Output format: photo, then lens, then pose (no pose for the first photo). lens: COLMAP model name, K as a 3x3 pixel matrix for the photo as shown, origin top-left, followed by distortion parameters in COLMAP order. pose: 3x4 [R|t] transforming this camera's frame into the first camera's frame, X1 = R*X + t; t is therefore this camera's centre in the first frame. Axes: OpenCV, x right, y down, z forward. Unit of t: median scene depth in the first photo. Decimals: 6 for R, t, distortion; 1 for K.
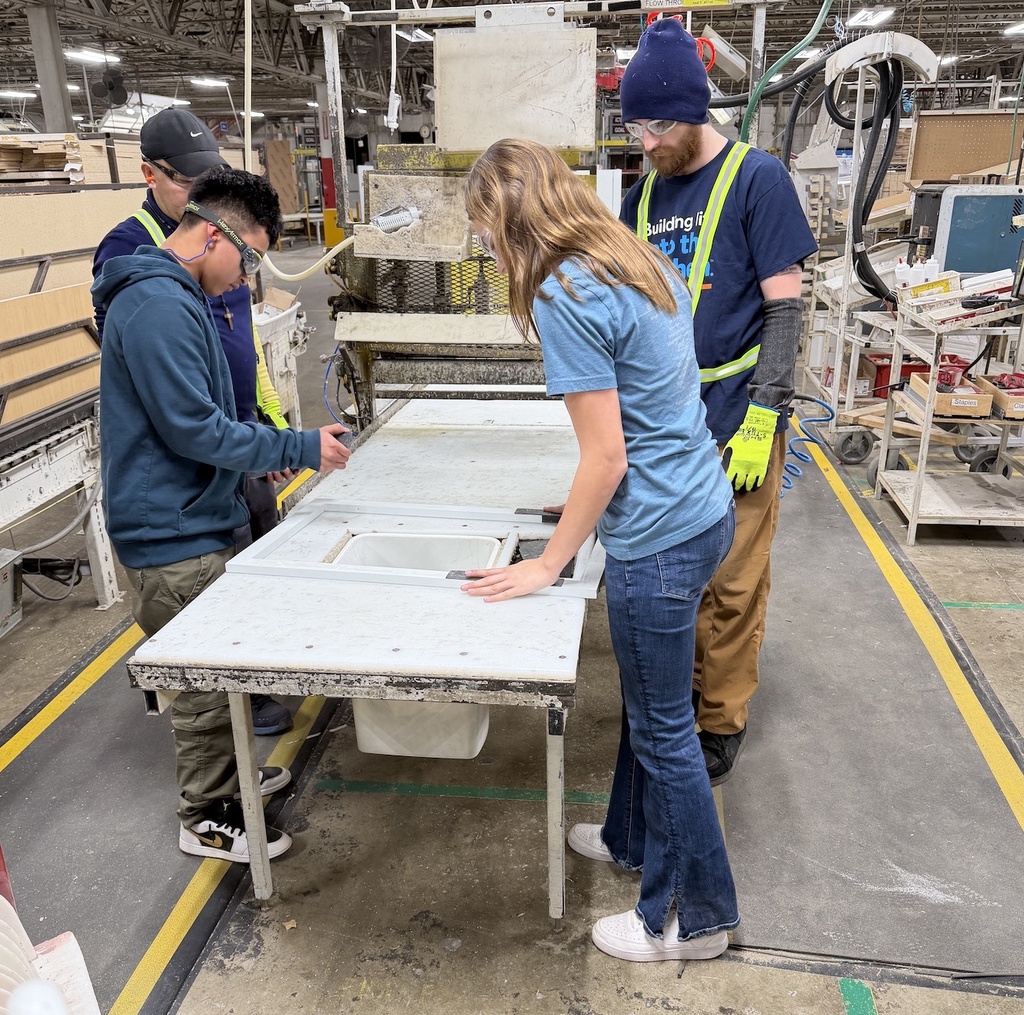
lens RADIAL K [[924.7, 0, 512.0], [0, 924.7, 507.5], [0, 0, 1]] dist [0.099586, -0.078591]
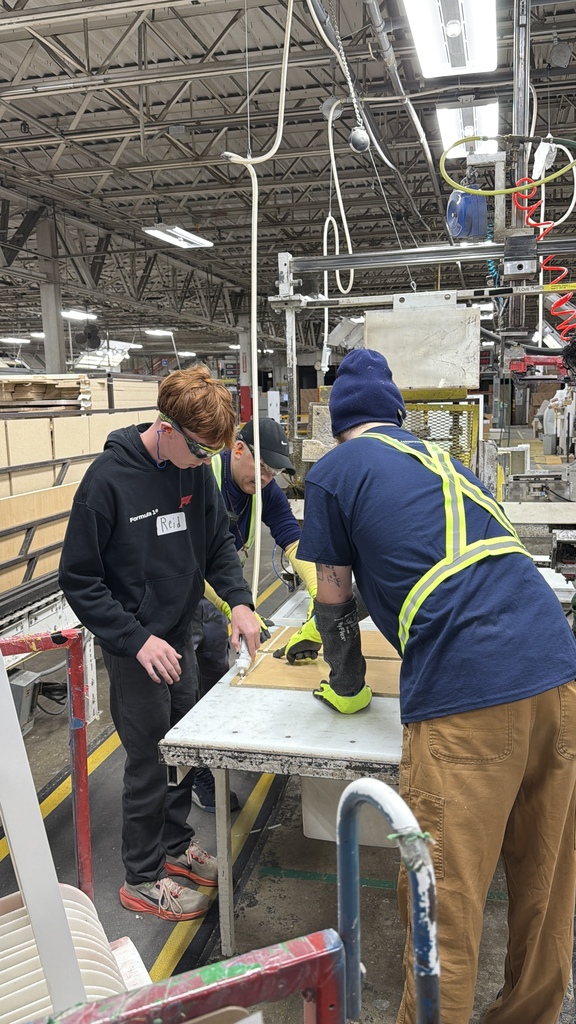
lens RADIAL K [[794.3, 0, 288.0], [0, 794.3, 512.0], [0, 0, 1]] dist [0.224896, -0.299948]
pose [[0.994705, 0.017024, -0.101354, -0.043124], [-0.036249, 0.980923, -0.190986, 0.021432], [0.096169, 0.193649, 0.976346, -0.095724]]
